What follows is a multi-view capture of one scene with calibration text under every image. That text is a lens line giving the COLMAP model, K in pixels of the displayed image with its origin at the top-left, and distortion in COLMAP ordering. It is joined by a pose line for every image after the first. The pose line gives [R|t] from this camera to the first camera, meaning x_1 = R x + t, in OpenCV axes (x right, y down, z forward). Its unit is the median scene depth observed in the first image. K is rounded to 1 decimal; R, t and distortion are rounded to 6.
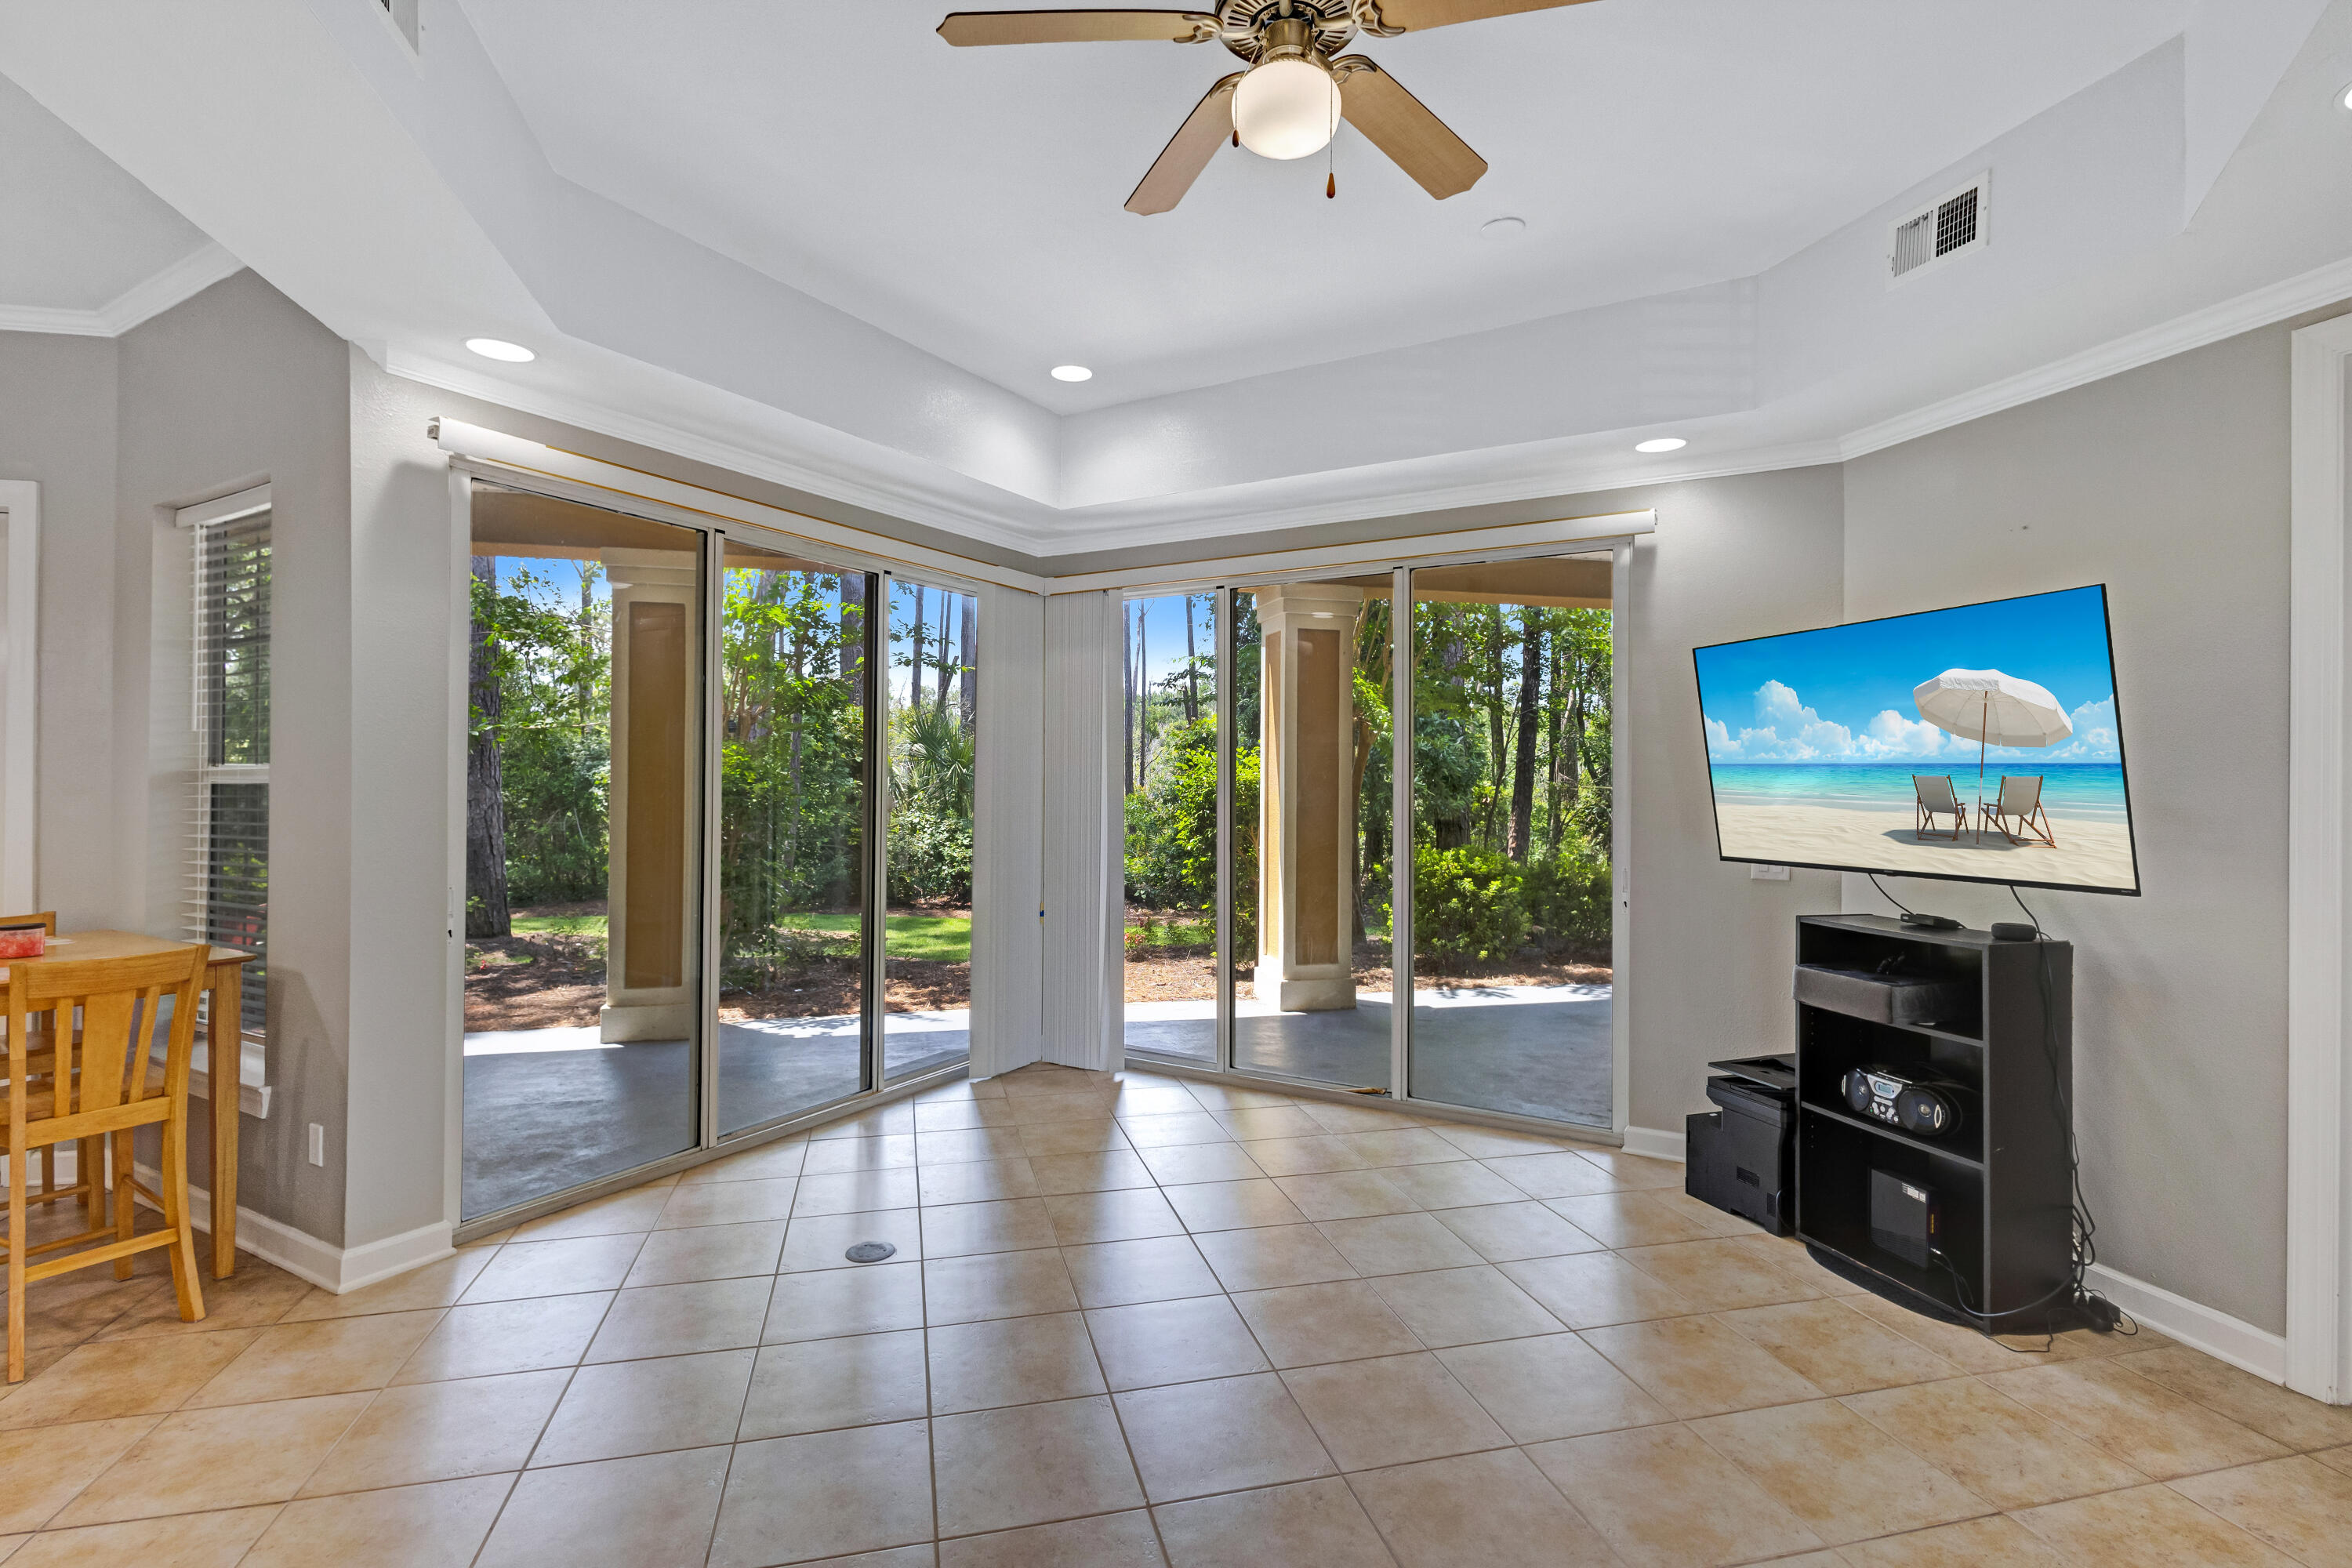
lens RADIAL K [[1116.9, 0, 1169.8], [0, 1116.9, 785.8], [0, 0, 1]] dist [0.007964, 0.002047]
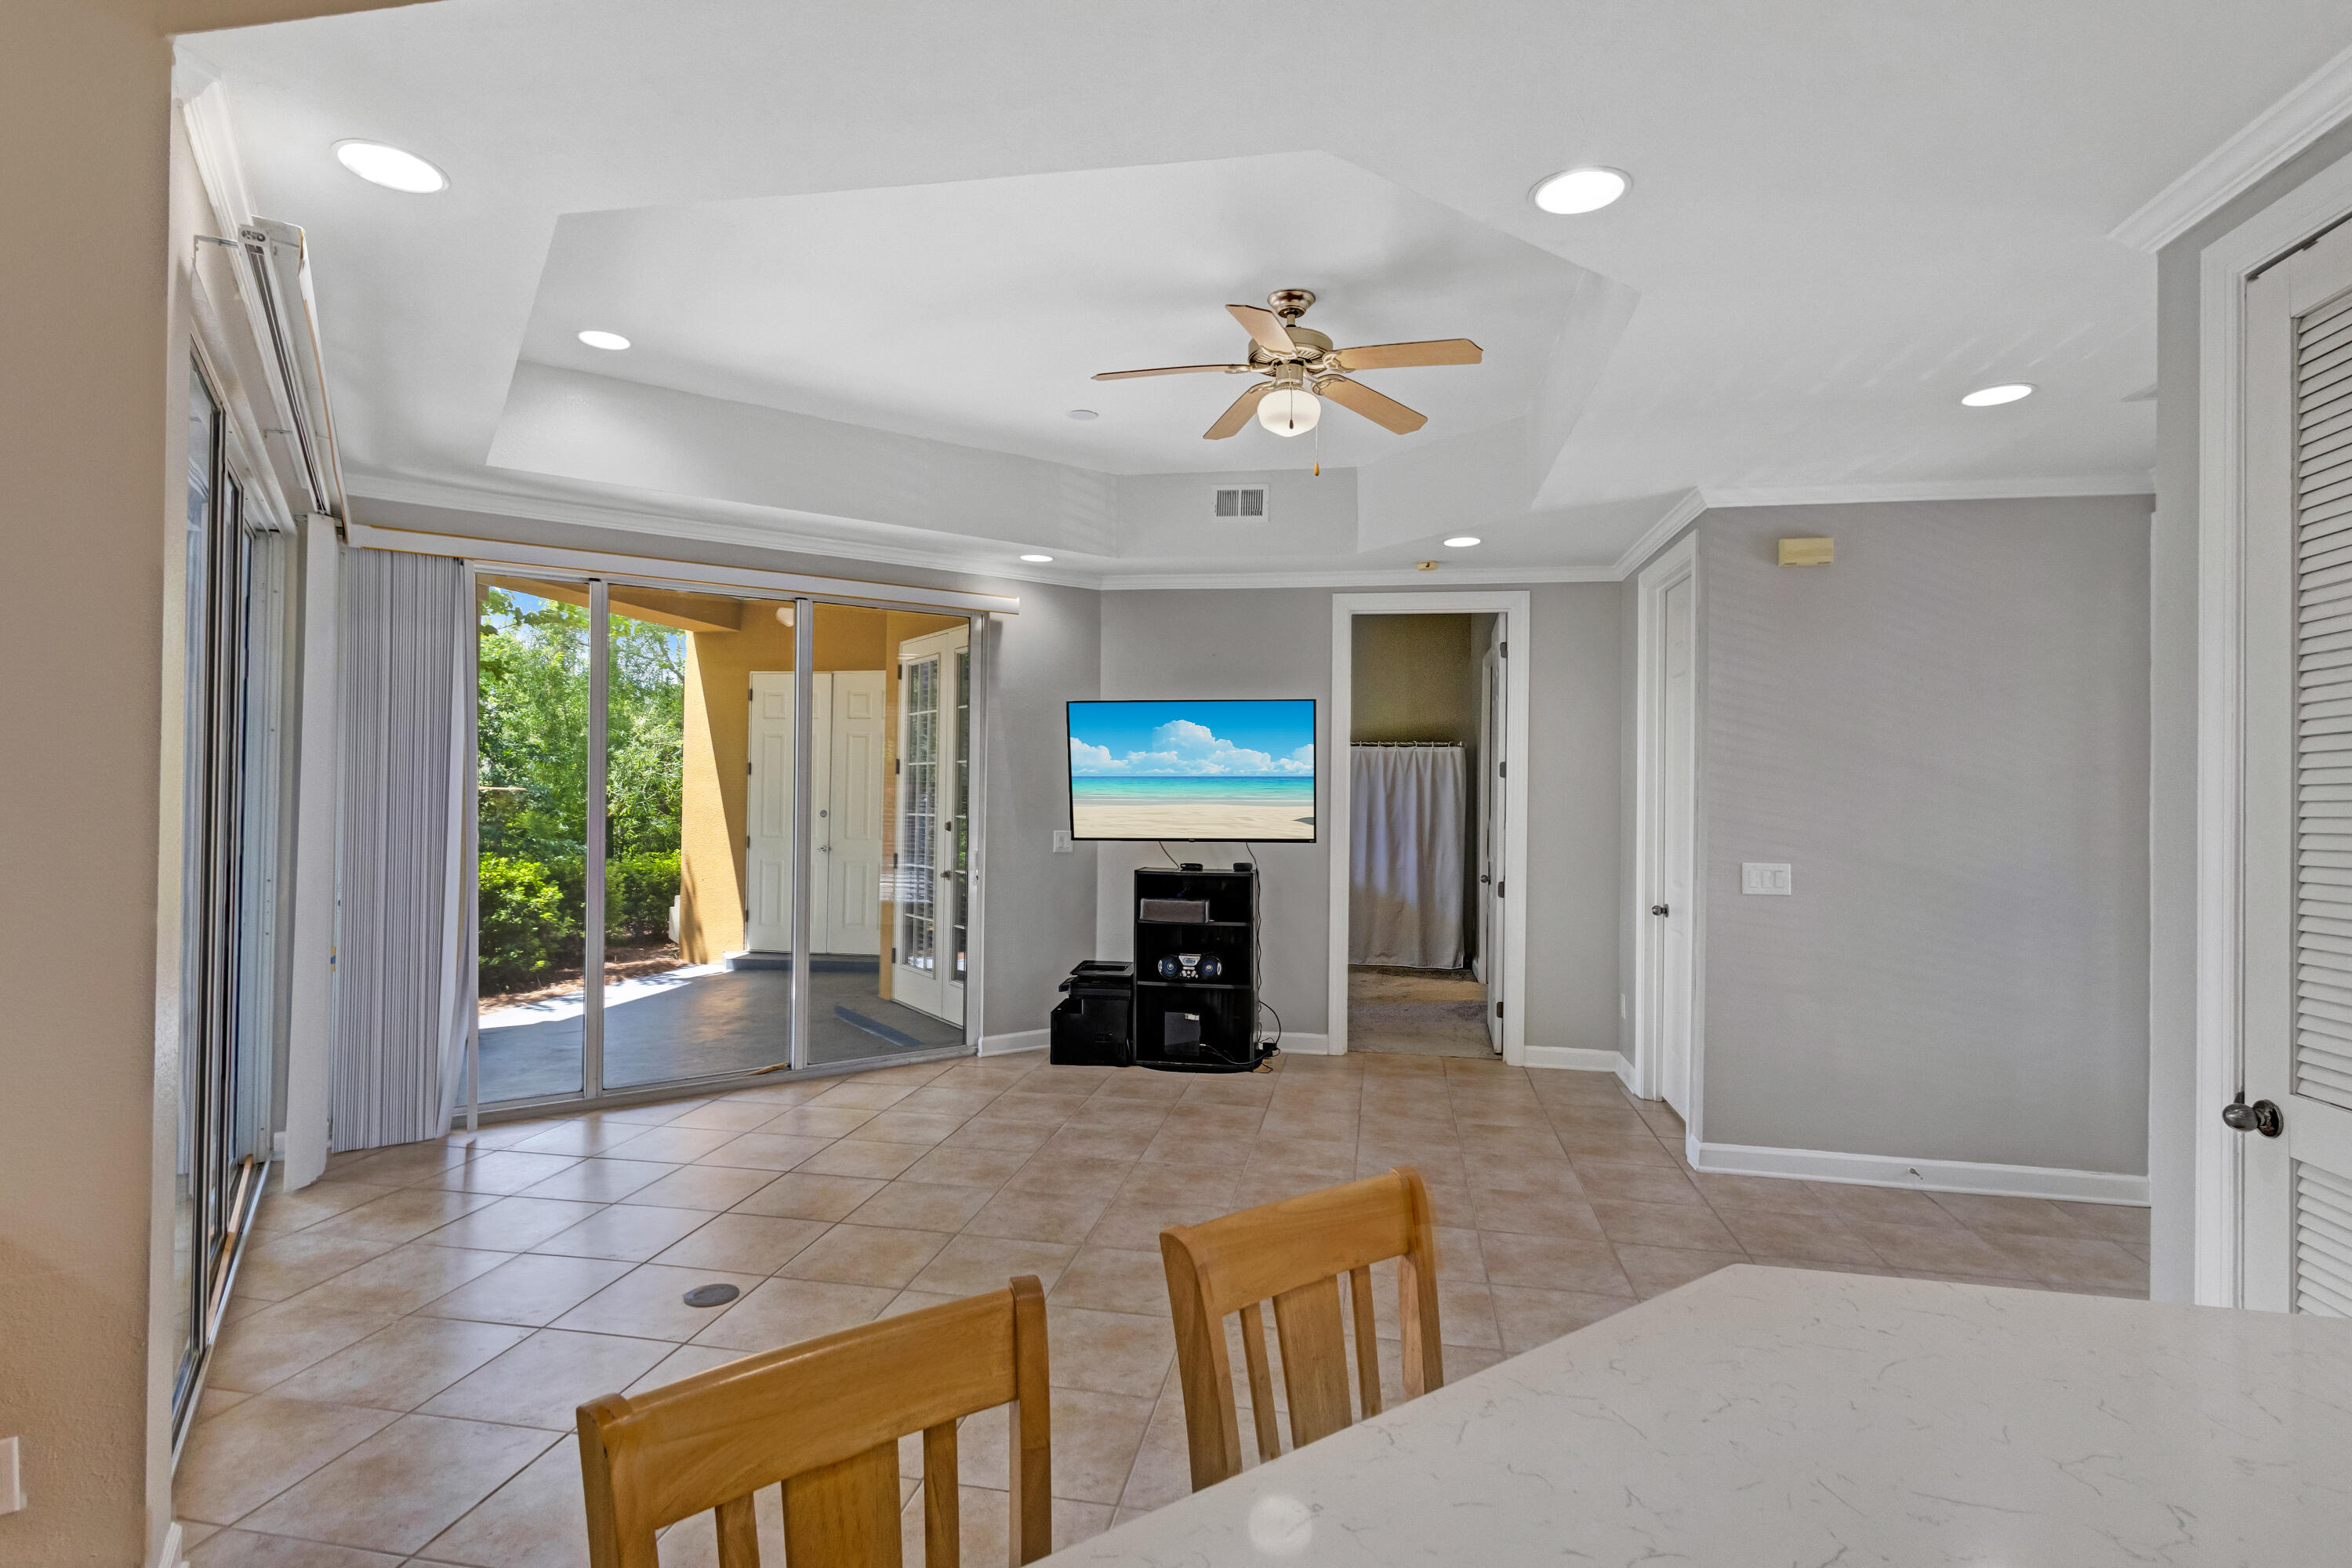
lens RADIAL K [[1116.9, 0, 1154.0], [0, 1116.9, 785.0], [0, 0, 1]] dist [0.007964, 0.002047]
pose [[0.429585, 0.001620, 0.903025, -0.857278], [0.000551, 0.999998, -0.002056, -0.005794], [-0.903026, 0.001381, 0.429583, 0.245585]]
